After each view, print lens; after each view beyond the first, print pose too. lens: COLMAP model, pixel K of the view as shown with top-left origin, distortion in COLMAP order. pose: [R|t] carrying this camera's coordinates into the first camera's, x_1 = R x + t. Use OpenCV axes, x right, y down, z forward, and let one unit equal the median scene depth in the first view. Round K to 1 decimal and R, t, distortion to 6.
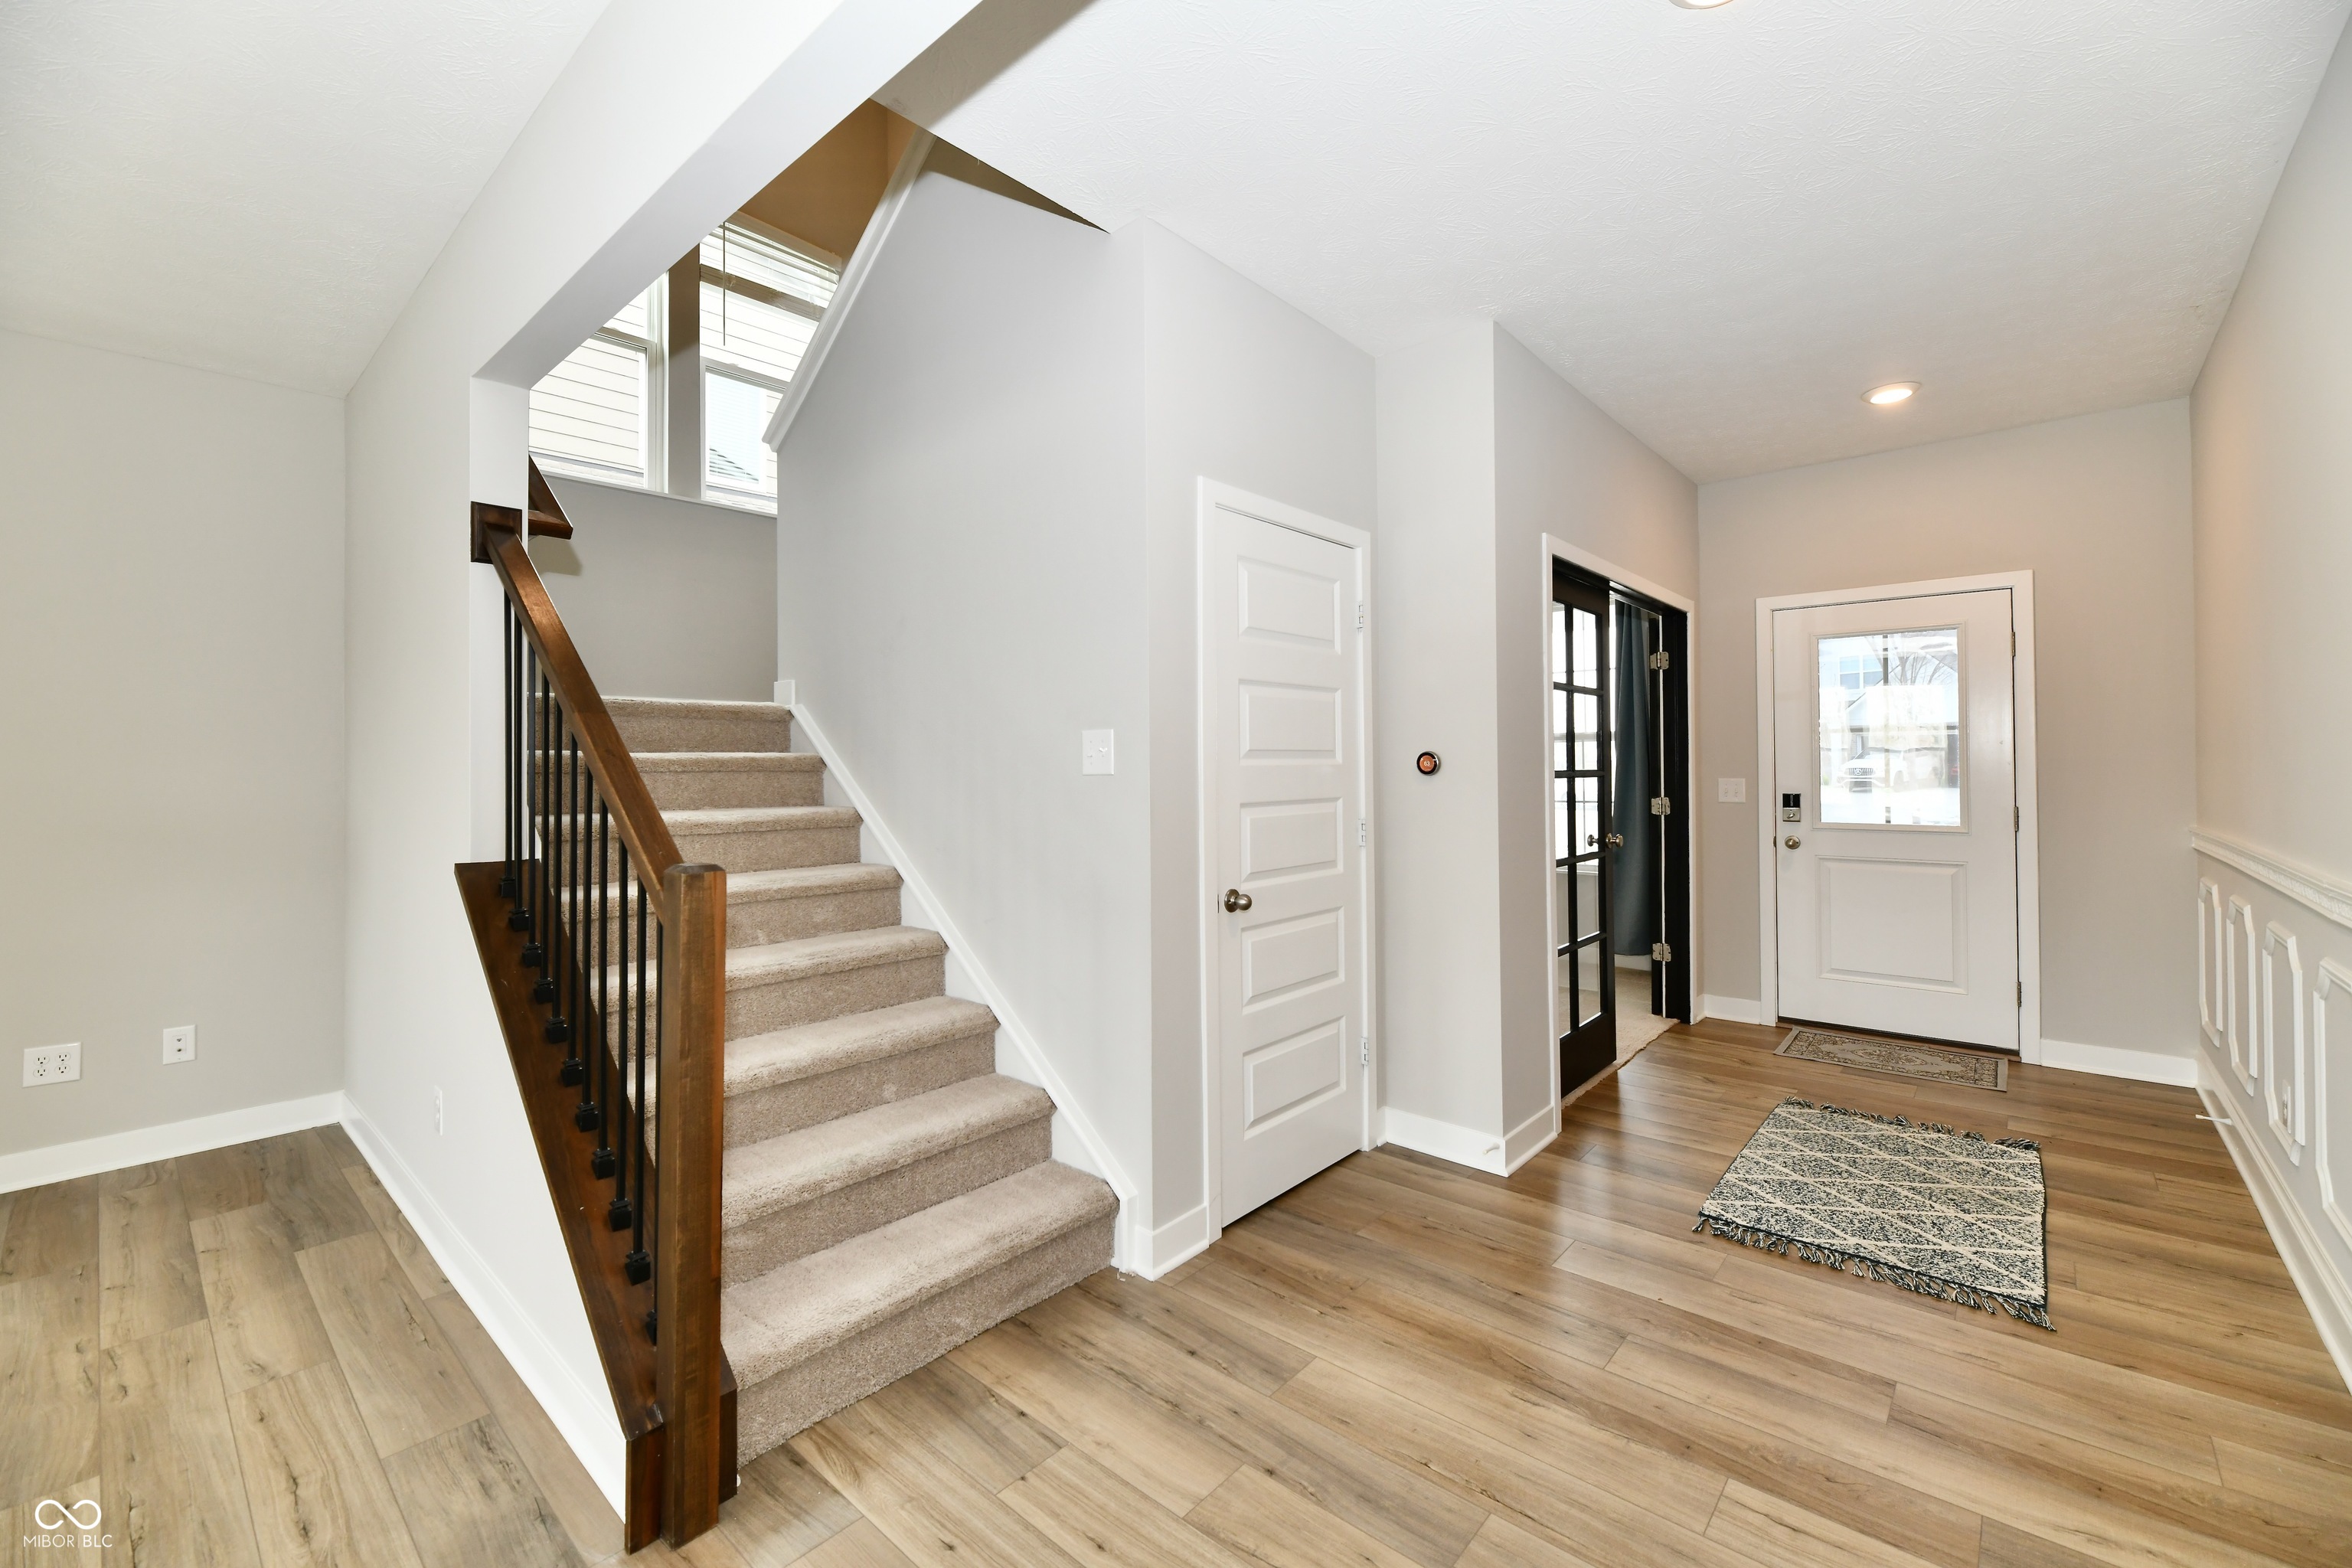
lens RADIAL K [[964.1, 0, 1175.0], [0, 964.1, 769.7], [0, 0, 1]] dist [-0.001417, -0.002808]
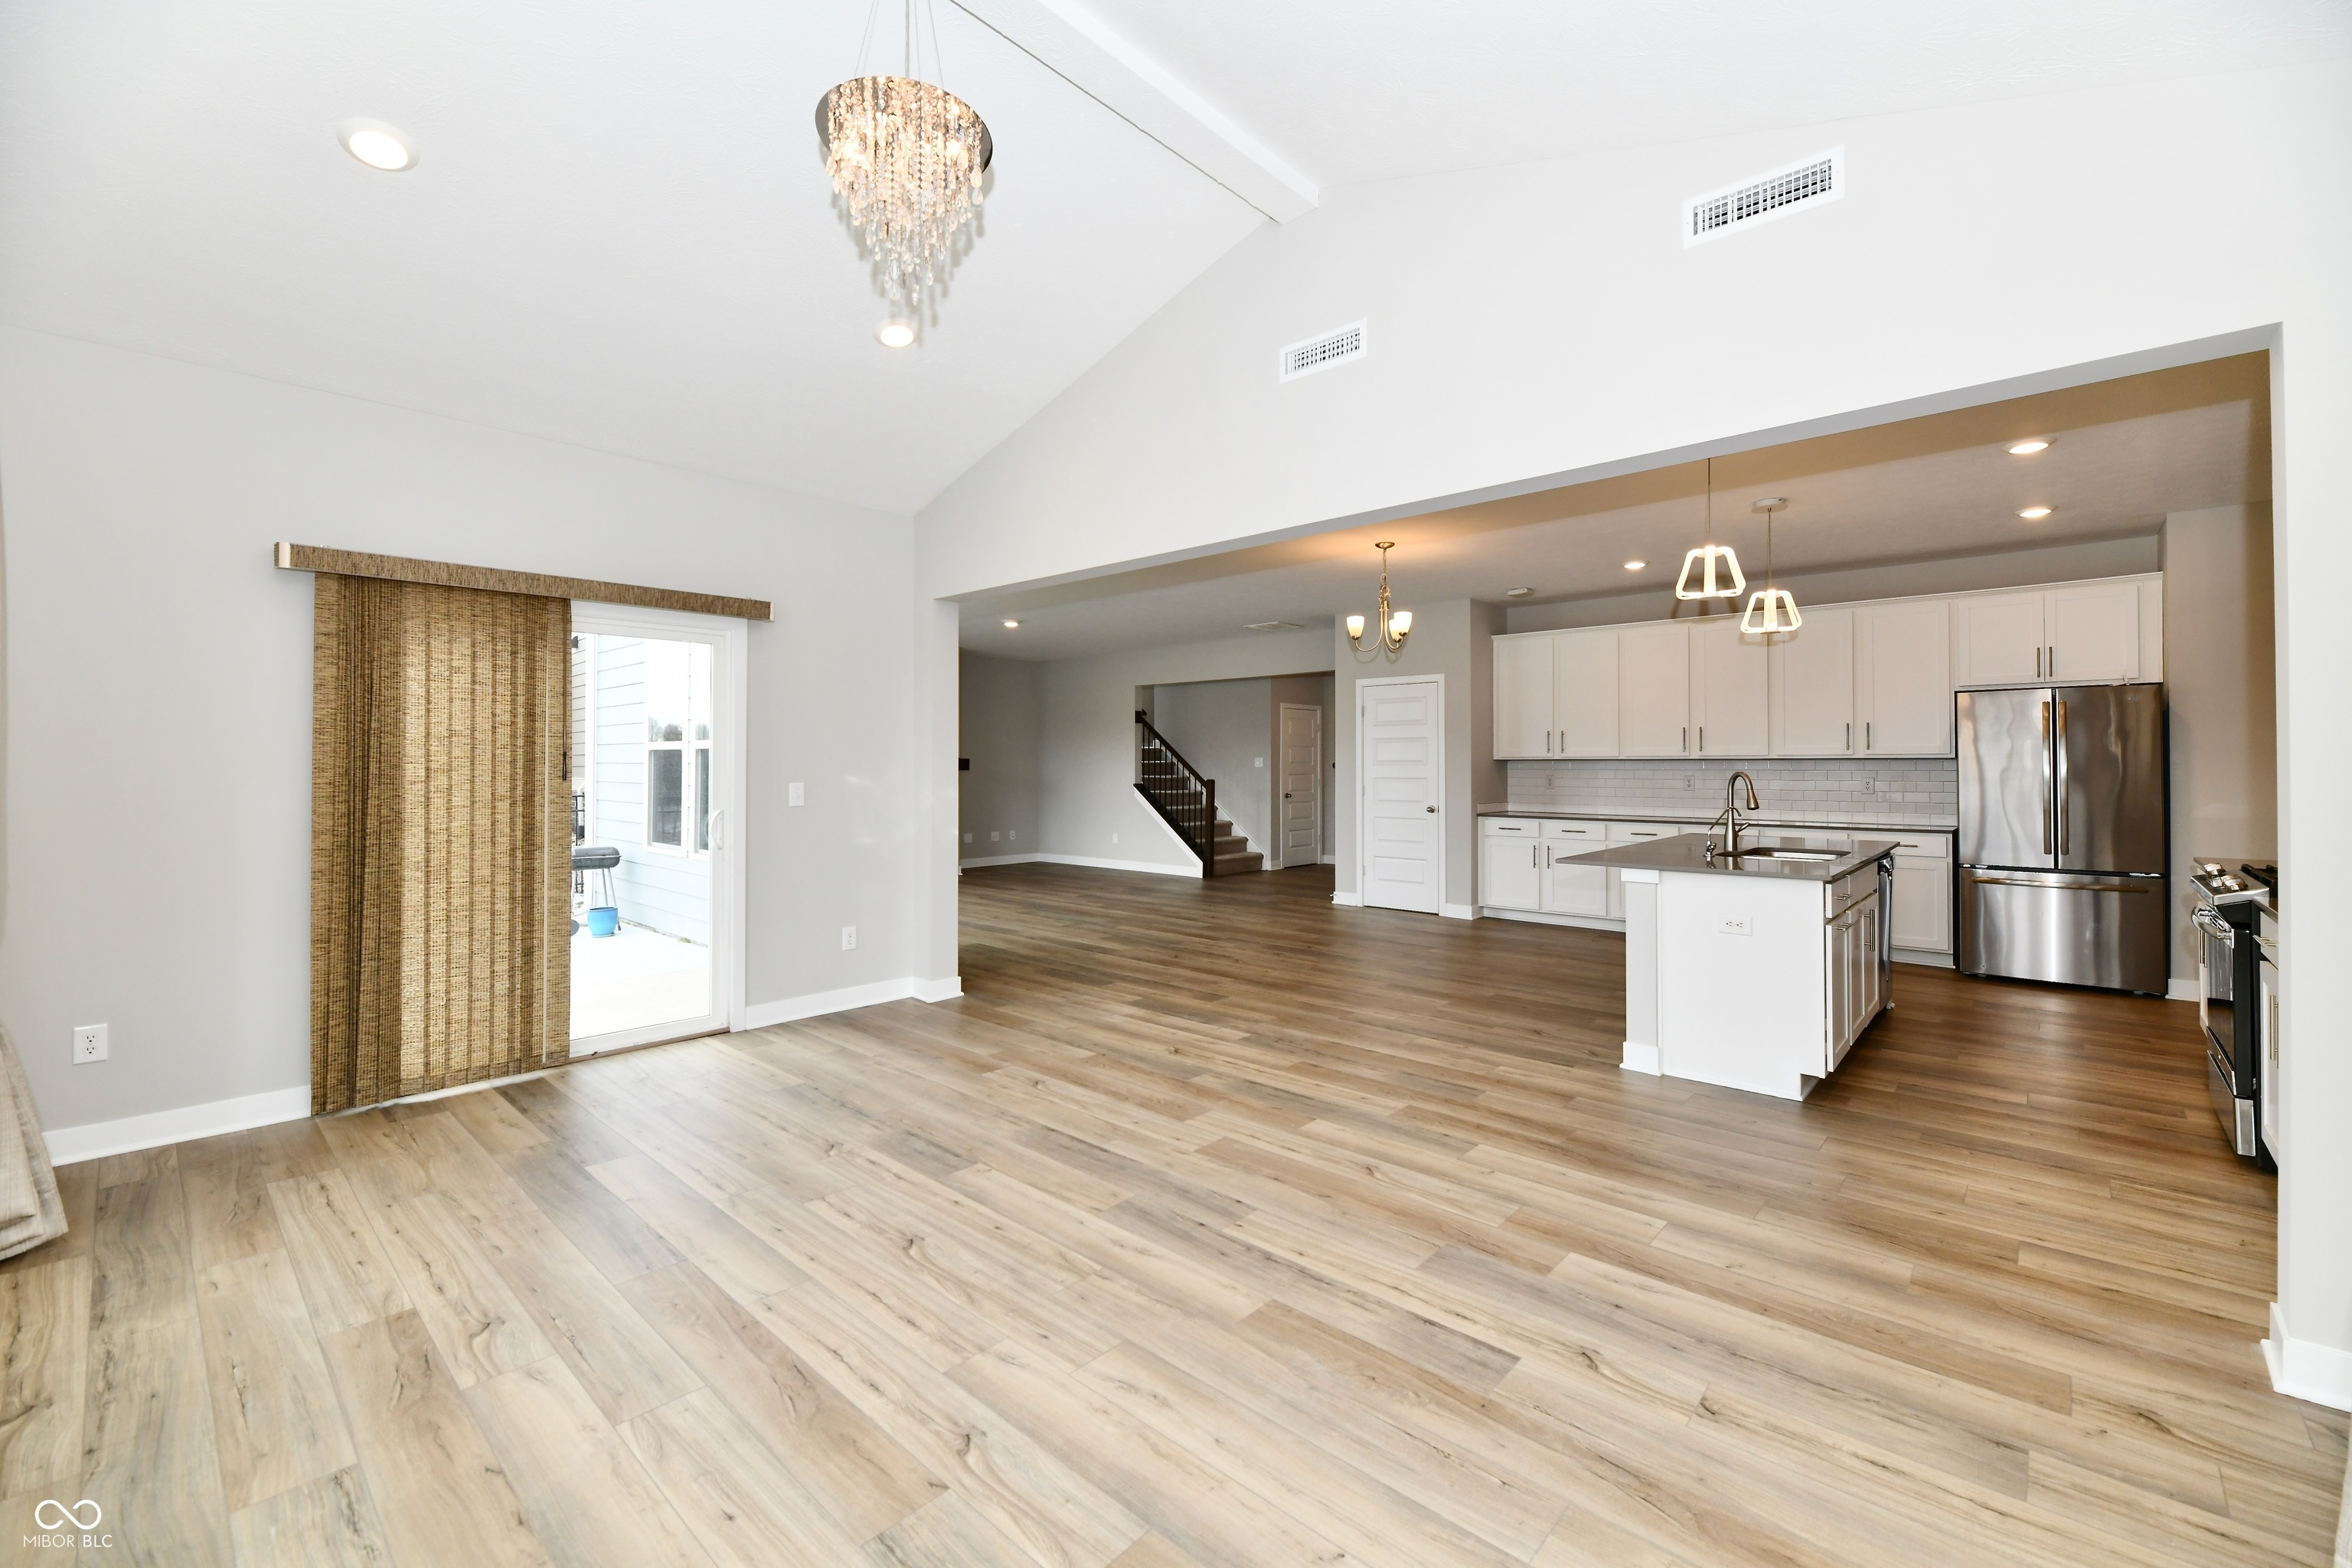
lens RADIAL K [[964.1, 0, 1190.9], [0, 964.1, 761.5], [0, 0, 1]] dist [-0.001417, -0.002808]
pose [[0.999951, 0.006487, -0.007424, -0.387328], [-0.006532, 0.999960, -0.006088, 0.009119], [0.007384, 0.006137, 0.999954, -3.798255]]
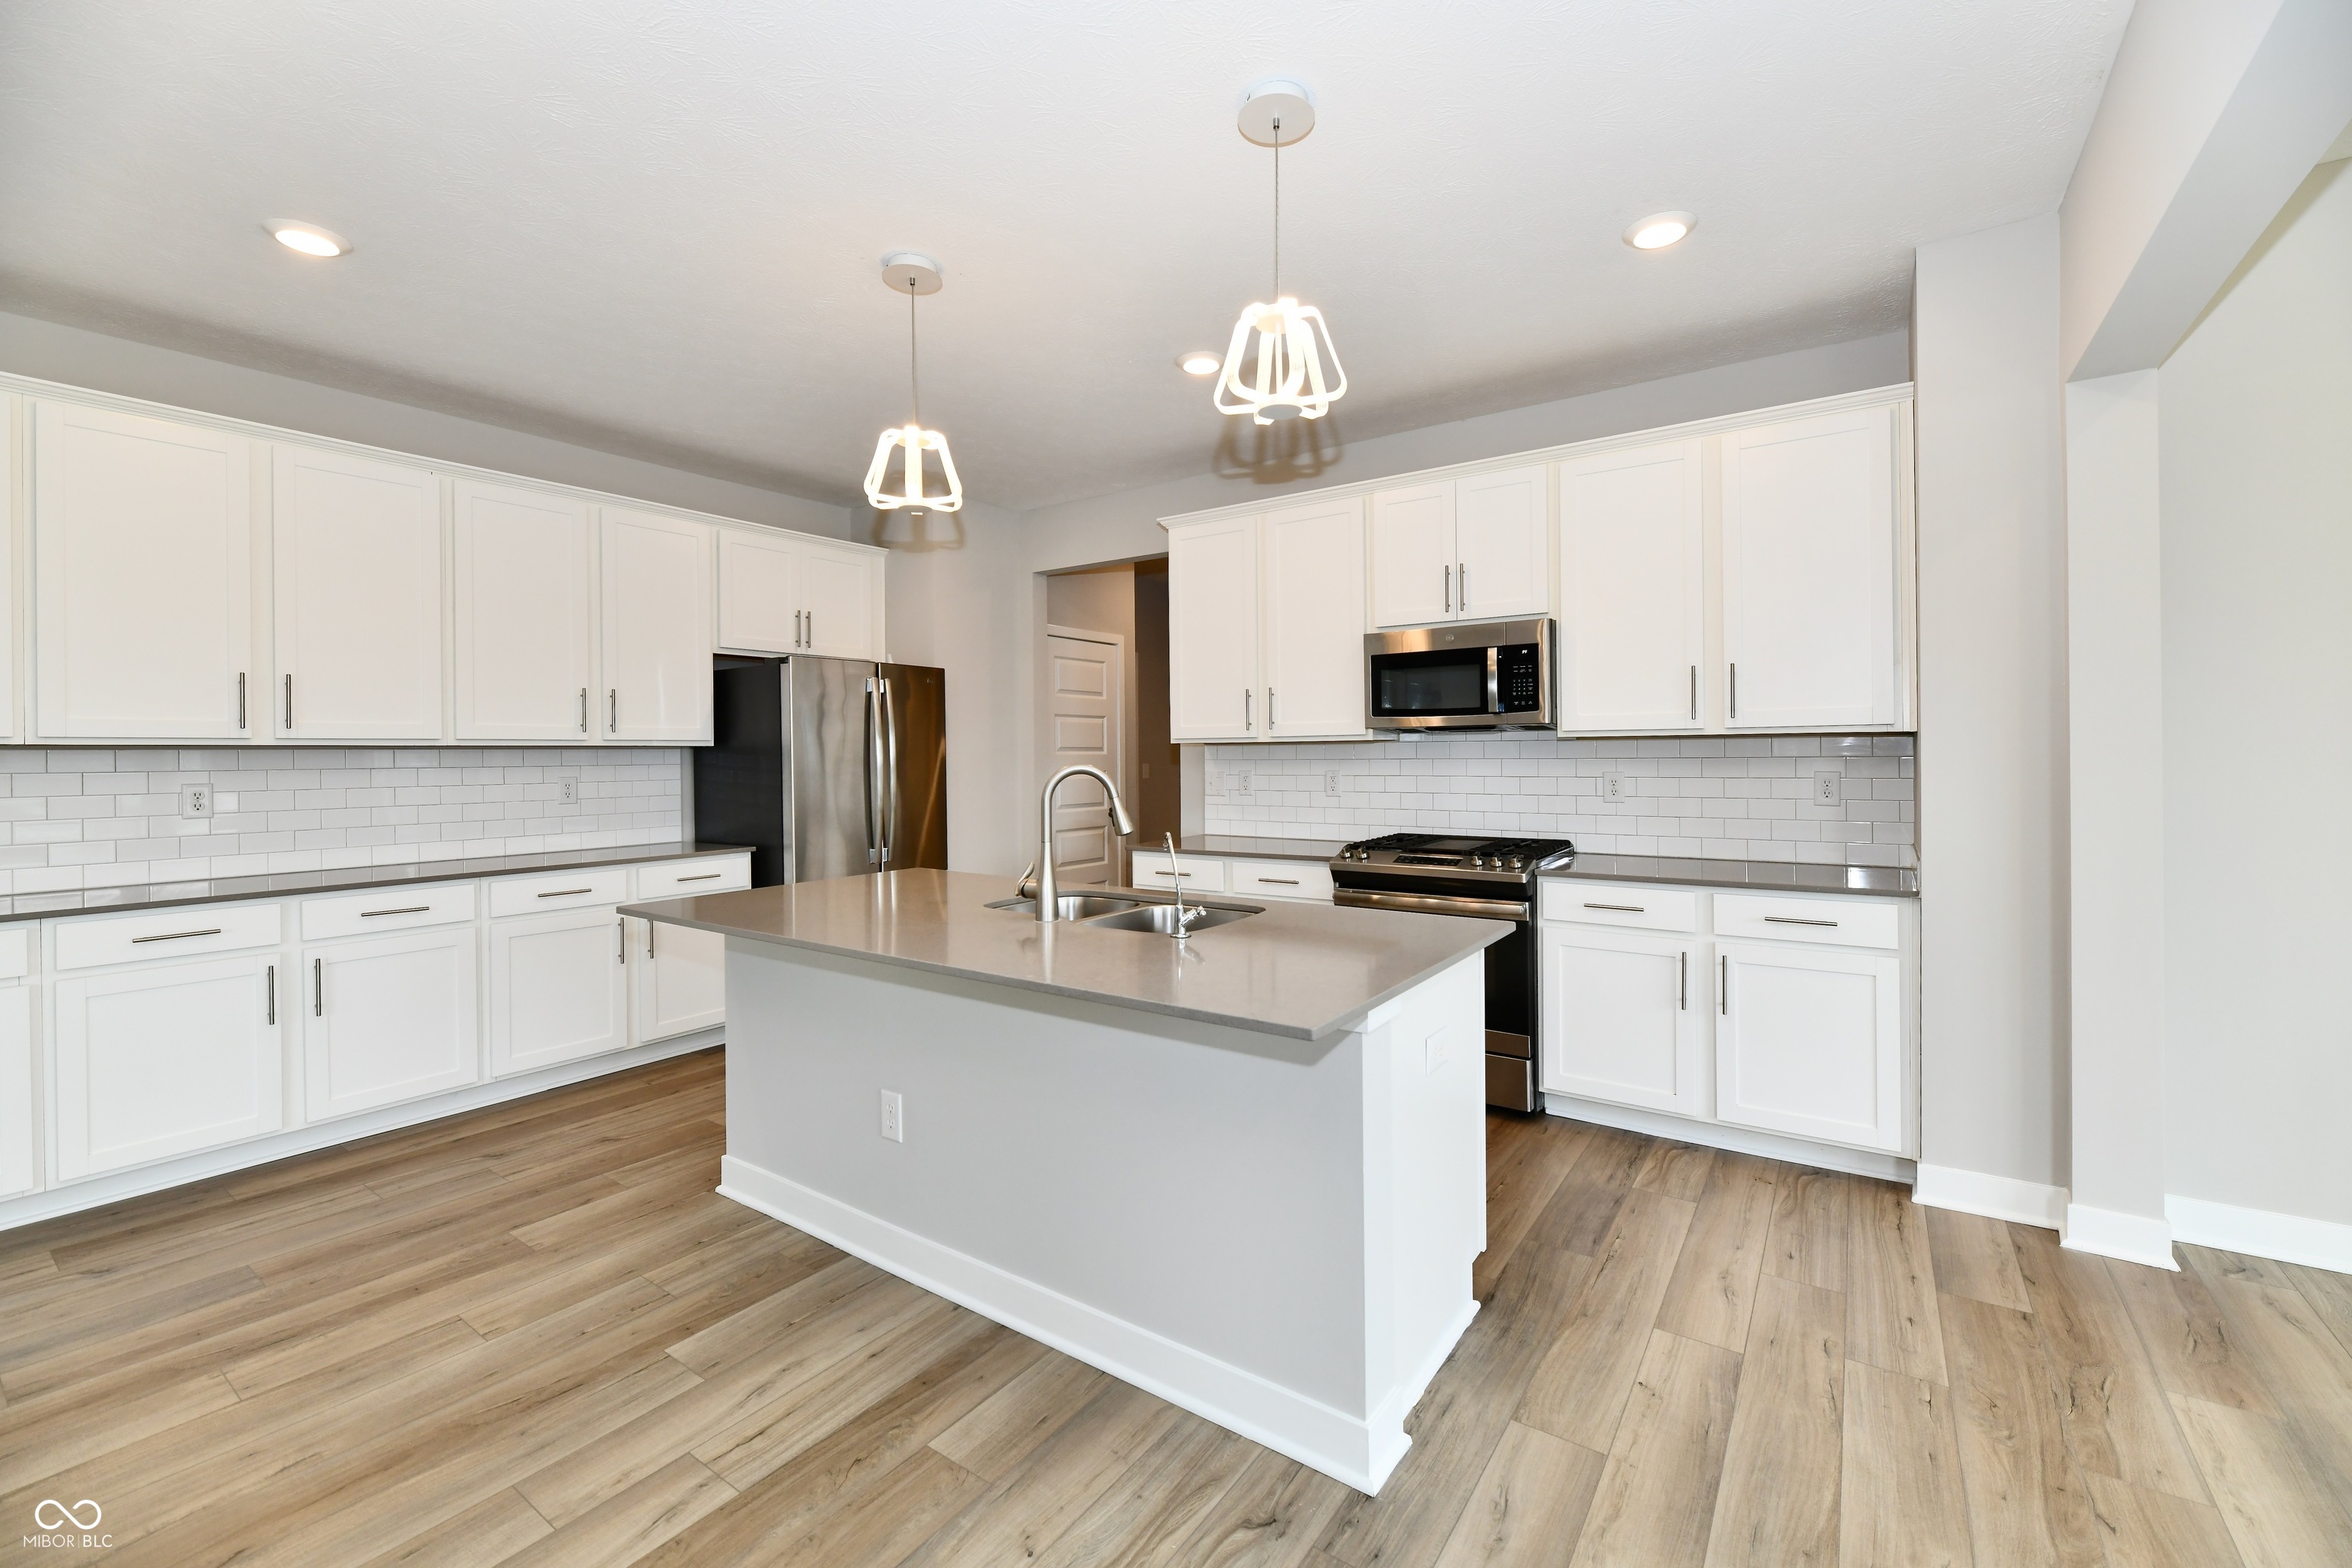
lens RADIAL K [[964.1, 0, 1190.7], [0, 964.1, 763.1], [0, 0, 1]] dist [-0.001417, -0.002808]
pose [[-0.120351, 0.000357, 0.992731, -0.304967], [0.011727, 0.999931, 0.001062, 0.010701], [-0.992662, 0.011770, -0.120347, -1.926225]]
